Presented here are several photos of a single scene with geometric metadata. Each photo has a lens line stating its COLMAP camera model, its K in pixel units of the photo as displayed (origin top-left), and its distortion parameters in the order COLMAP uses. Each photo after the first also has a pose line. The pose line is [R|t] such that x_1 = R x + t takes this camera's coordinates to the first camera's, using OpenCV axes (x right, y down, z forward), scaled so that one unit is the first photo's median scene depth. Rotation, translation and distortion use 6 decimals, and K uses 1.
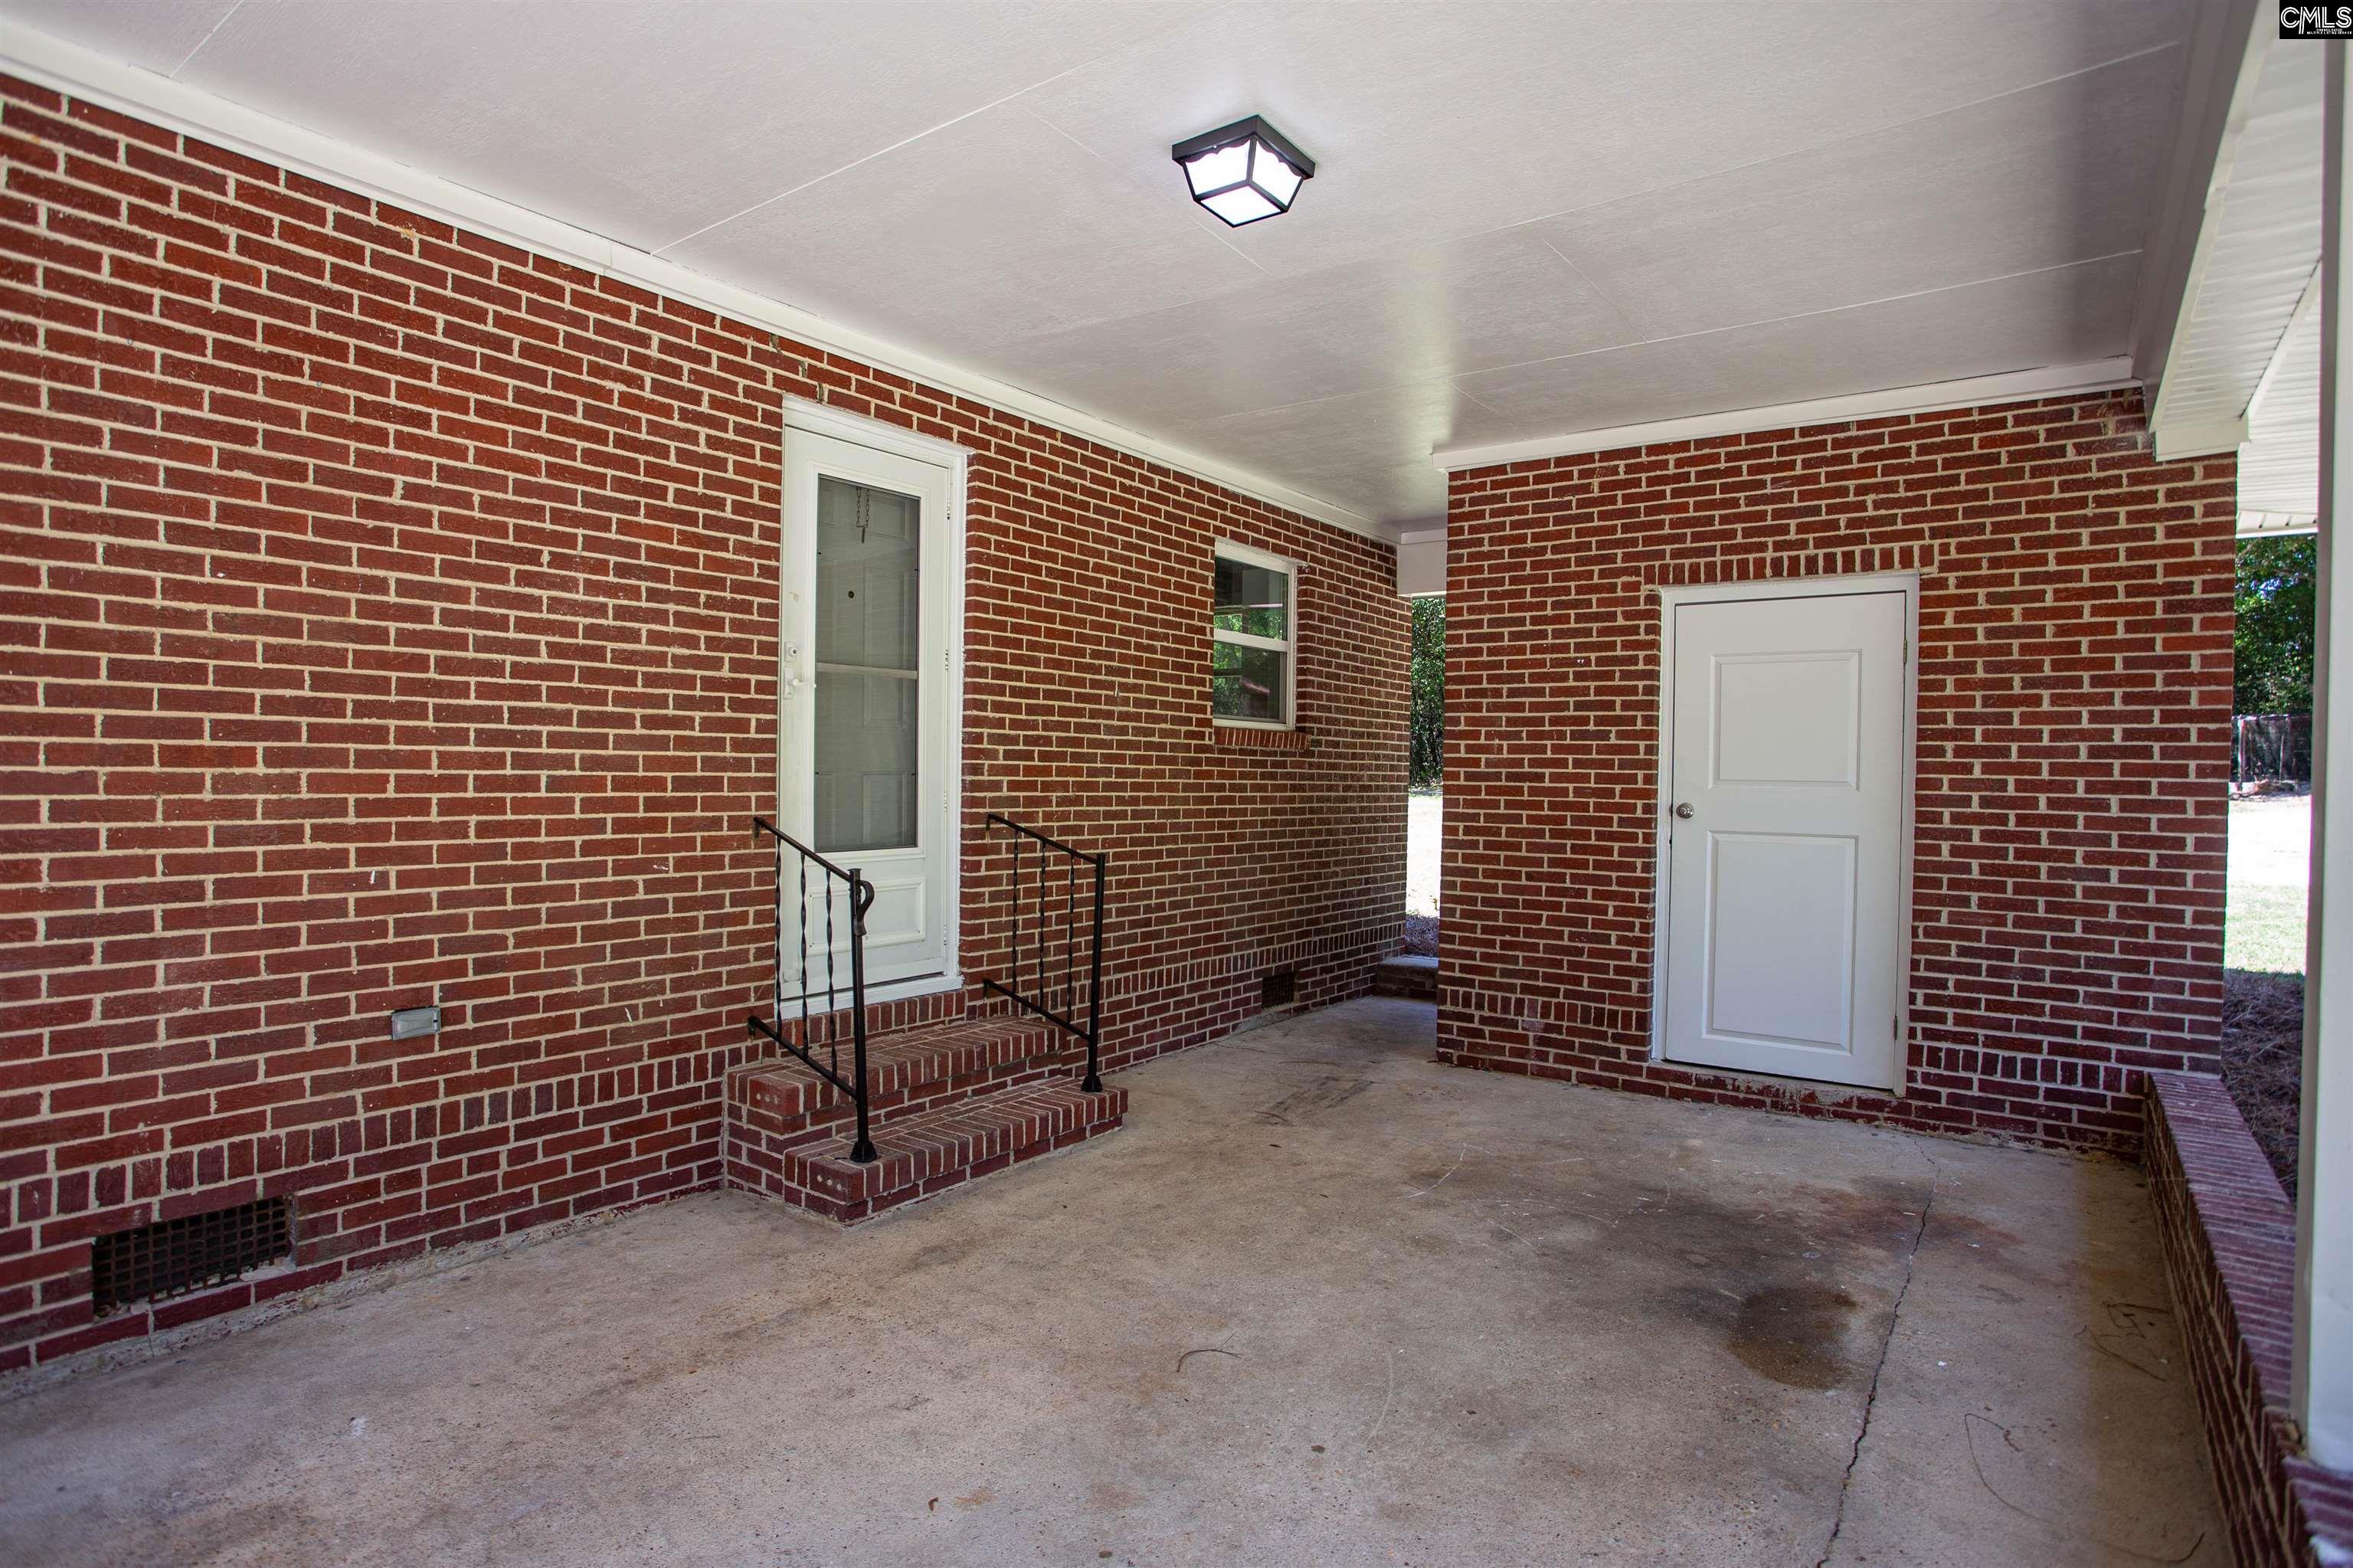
lens RADIAL K [[1222.9, 0, 1184.7], [0, 1222.9, 792.4], [0, 0, 1]] dist [-0.067304, 0.035696]
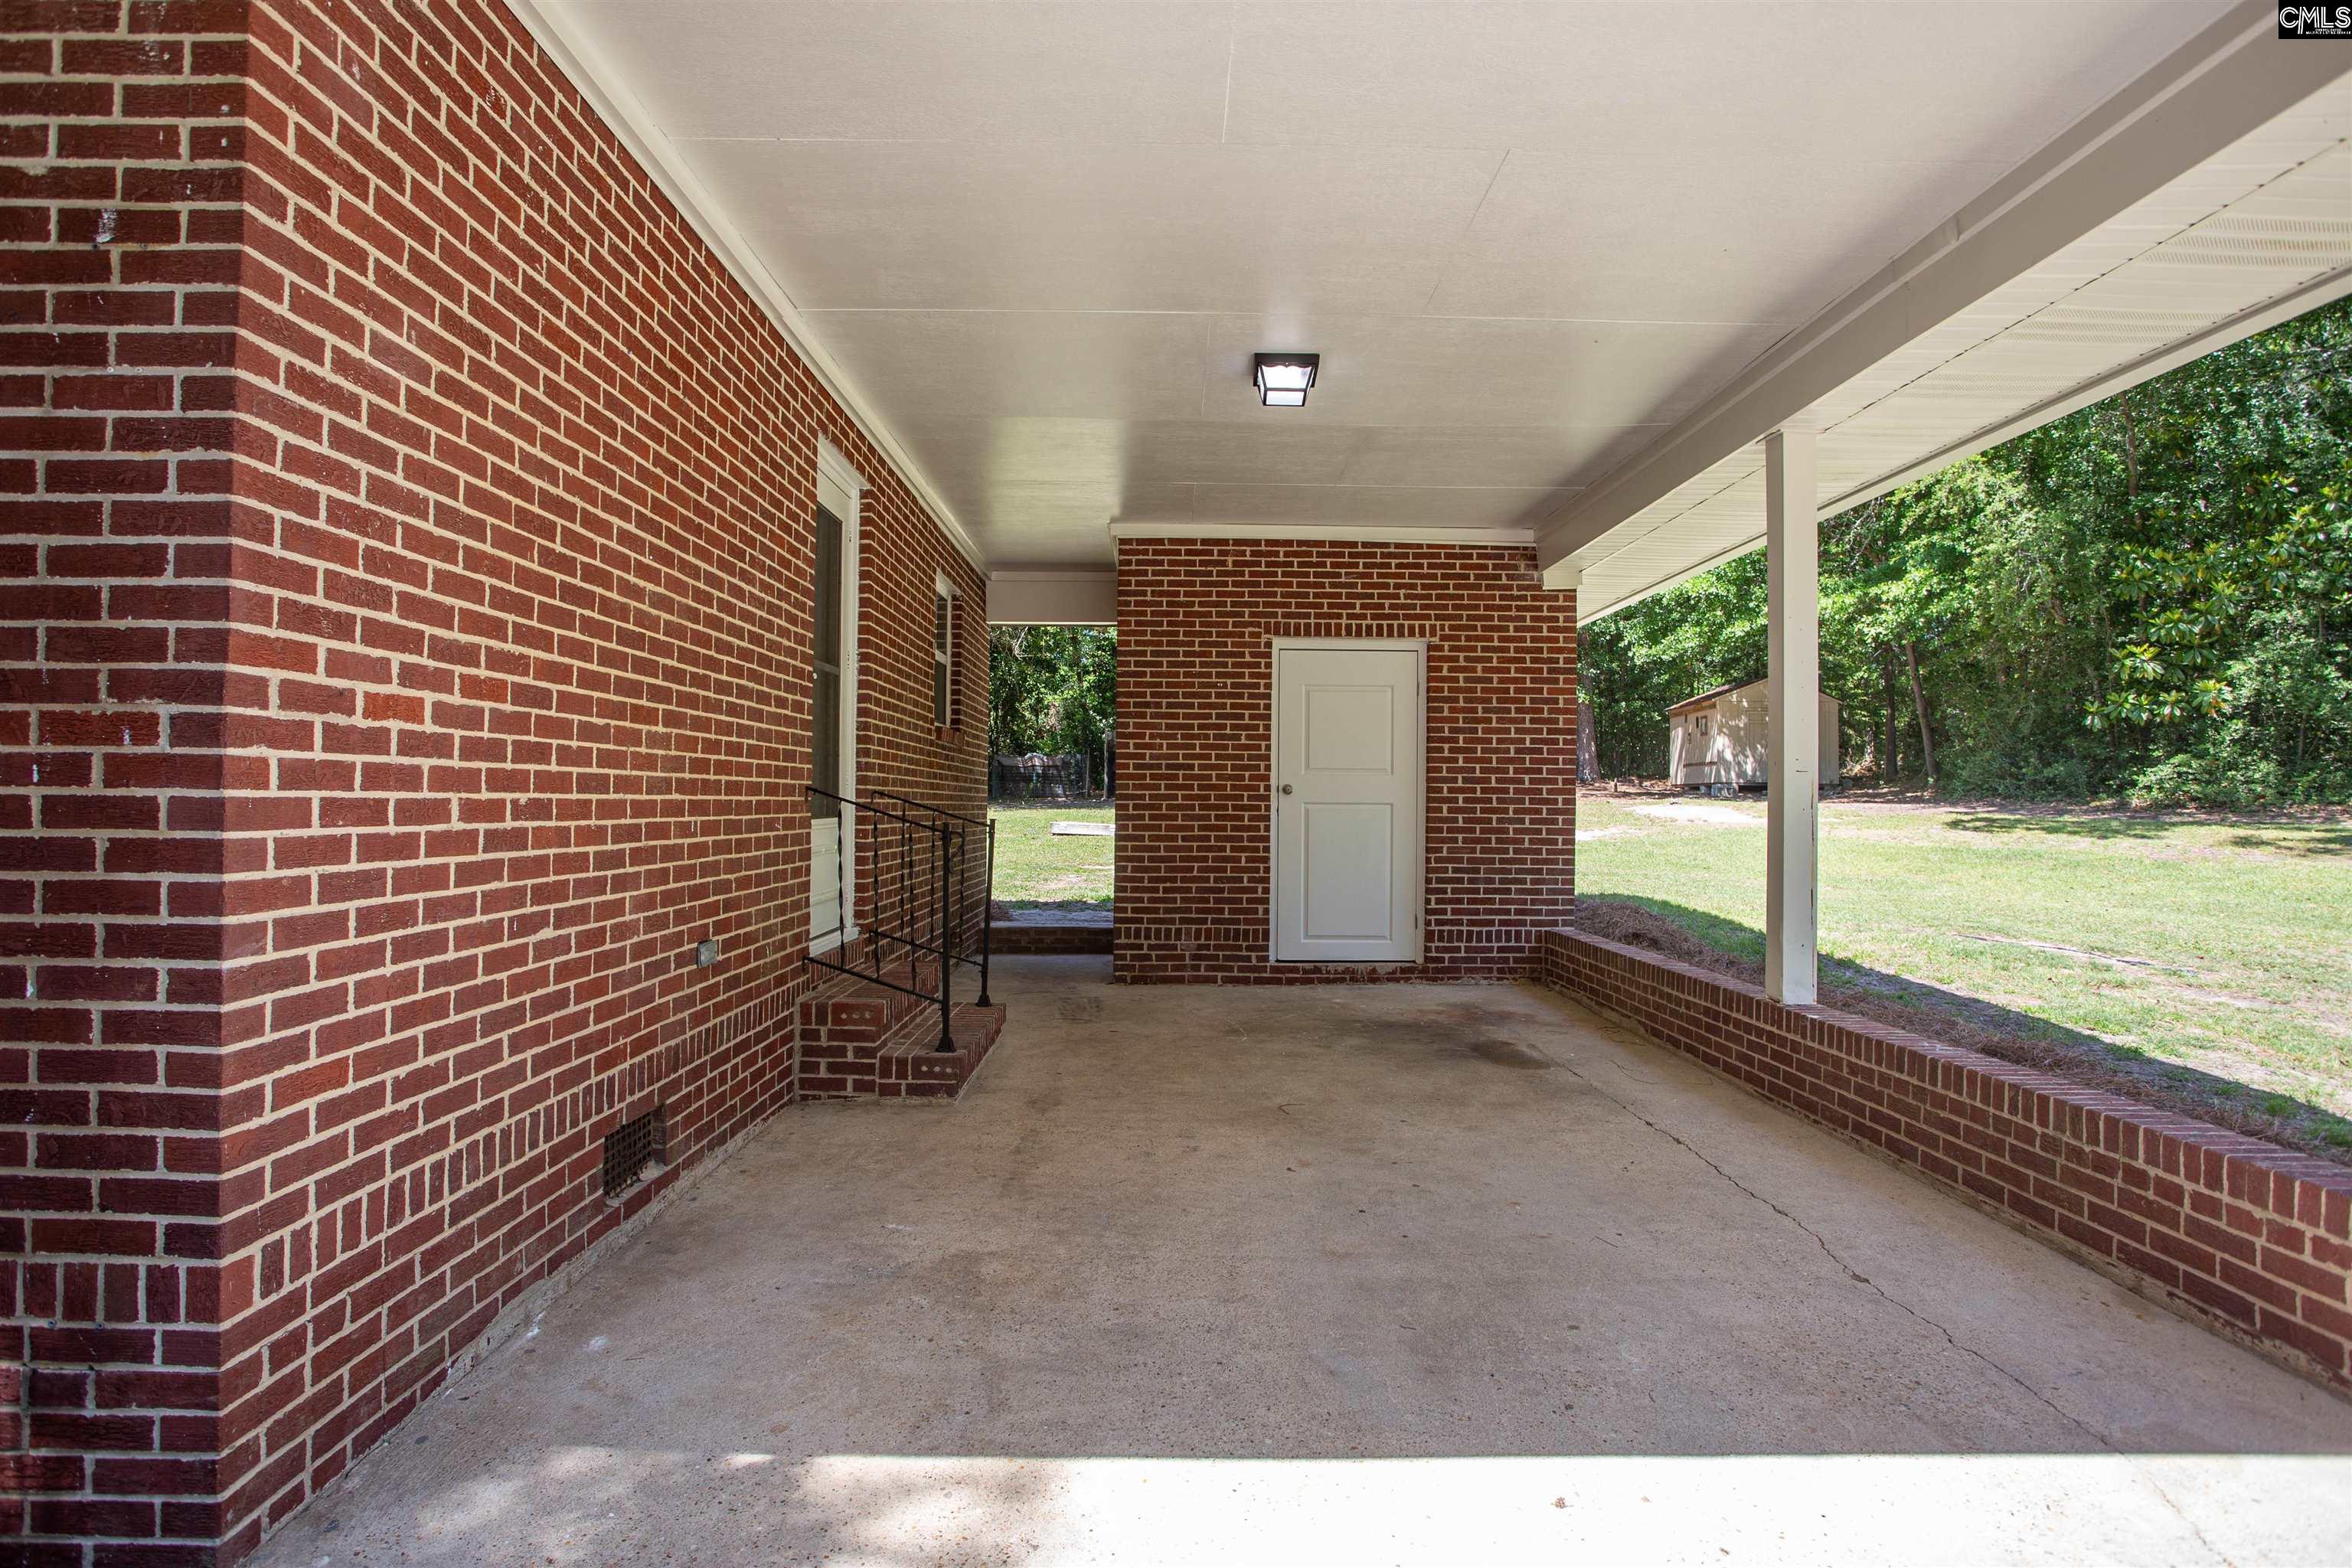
lens RADIAL K [[1222.4, 0, 1184.2], [0, 1222.4, 792.4], [0, 0, 1]] dist [-0.067304, 0.035696]
pose [[0.807509, -0.004258, 0.589840, -0.574470], [0.012718, 0.999867, -0.010193, 0.032947], [-0.589718, 0.015733, 0.807456, -0.129891]]
